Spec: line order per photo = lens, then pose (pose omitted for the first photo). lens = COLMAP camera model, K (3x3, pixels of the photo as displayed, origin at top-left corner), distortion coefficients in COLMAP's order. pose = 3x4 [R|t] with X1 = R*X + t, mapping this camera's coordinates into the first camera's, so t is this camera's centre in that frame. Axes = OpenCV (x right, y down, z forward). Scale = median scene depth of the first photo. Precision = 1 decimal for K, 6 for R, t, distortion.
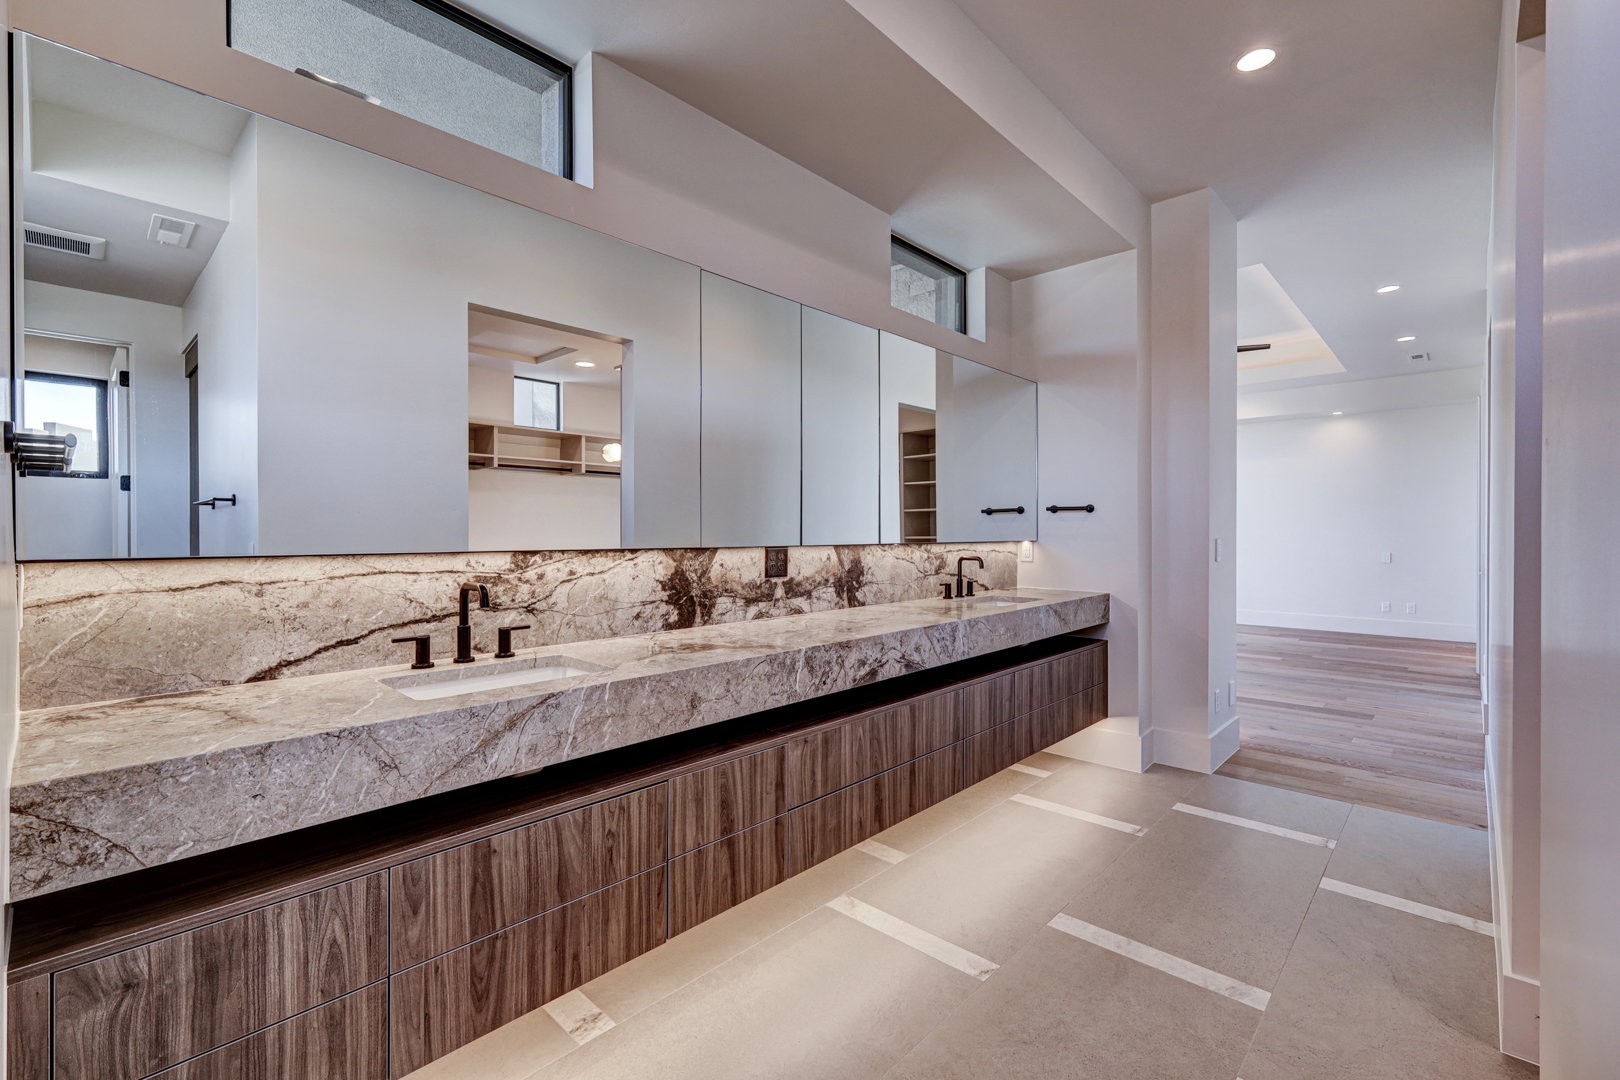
lens RADIAL K [[703.0, 0, 815.0], [0, 703.0, 538.9], [0, 0, 1]] dist [0.003507, 0.000877]
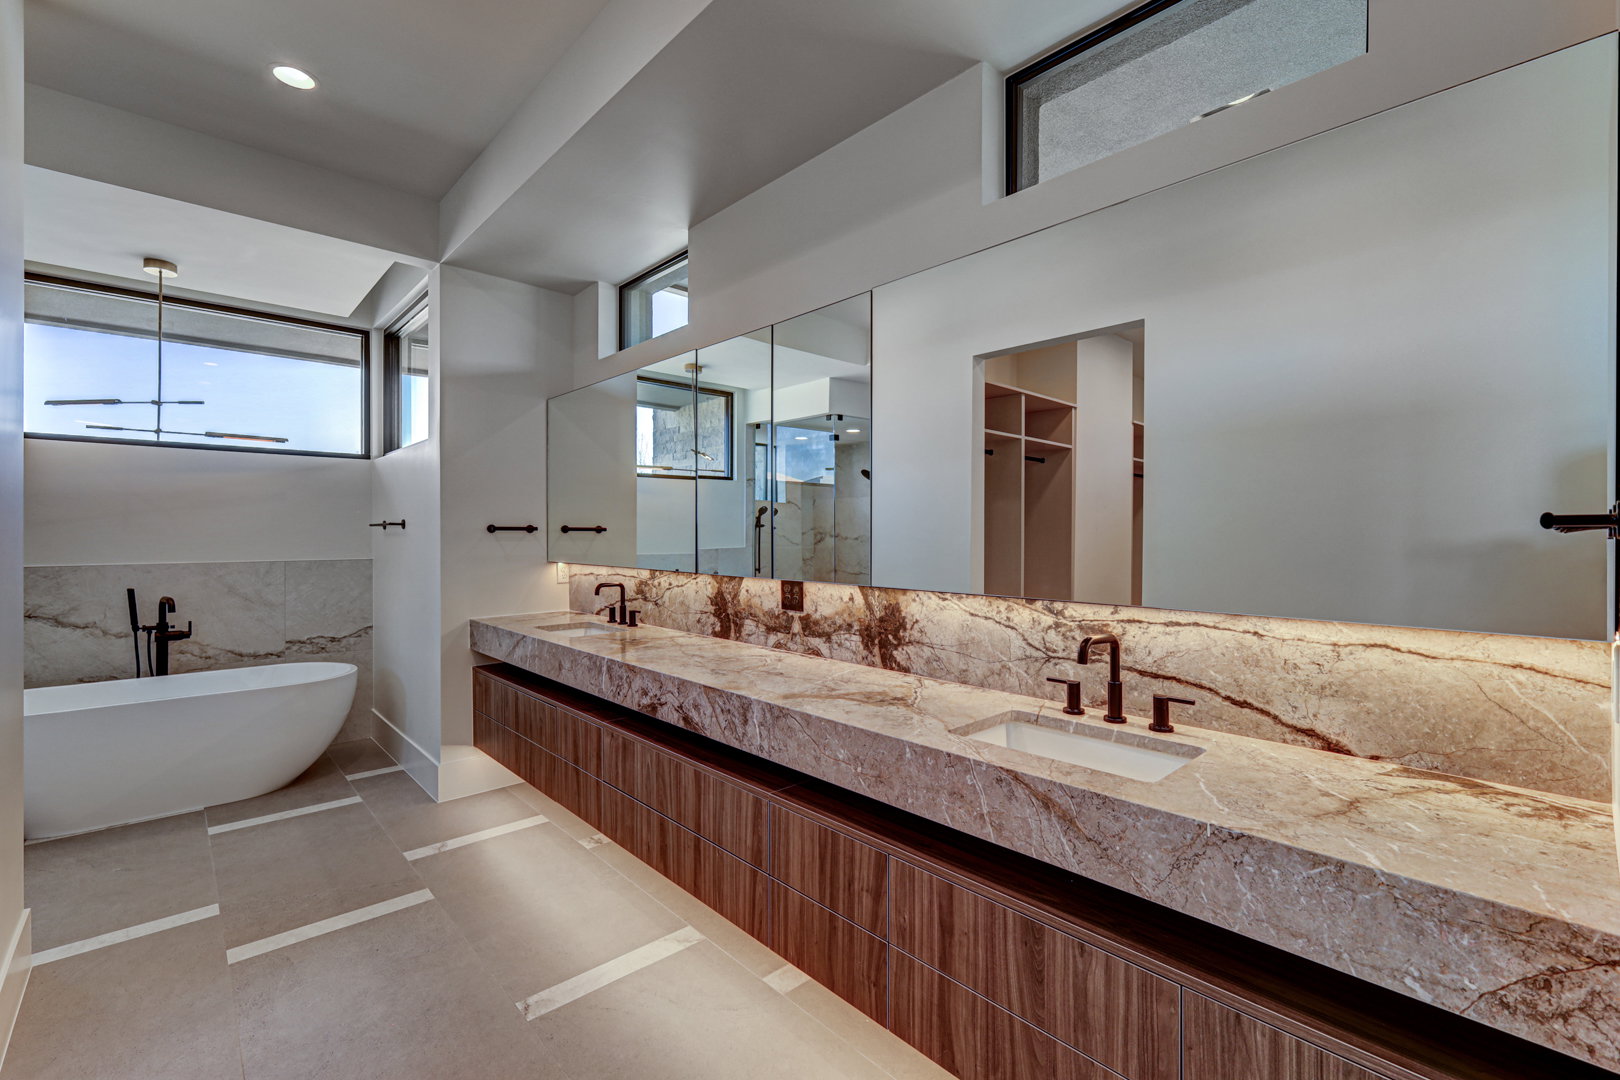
lens RADIAL K [[703.0, 0, 818.0], [0, 703.0, 534.4], [0, 0, 1]] dist [0.003507, 0.000877]
pose [[-0.070903, 0.003537, -0.997477, 0.928064], [-0.009521, 0.999946, 0.004222, -0.055873], [0.997438, 0.009796, -0.070865, 1.127829]]
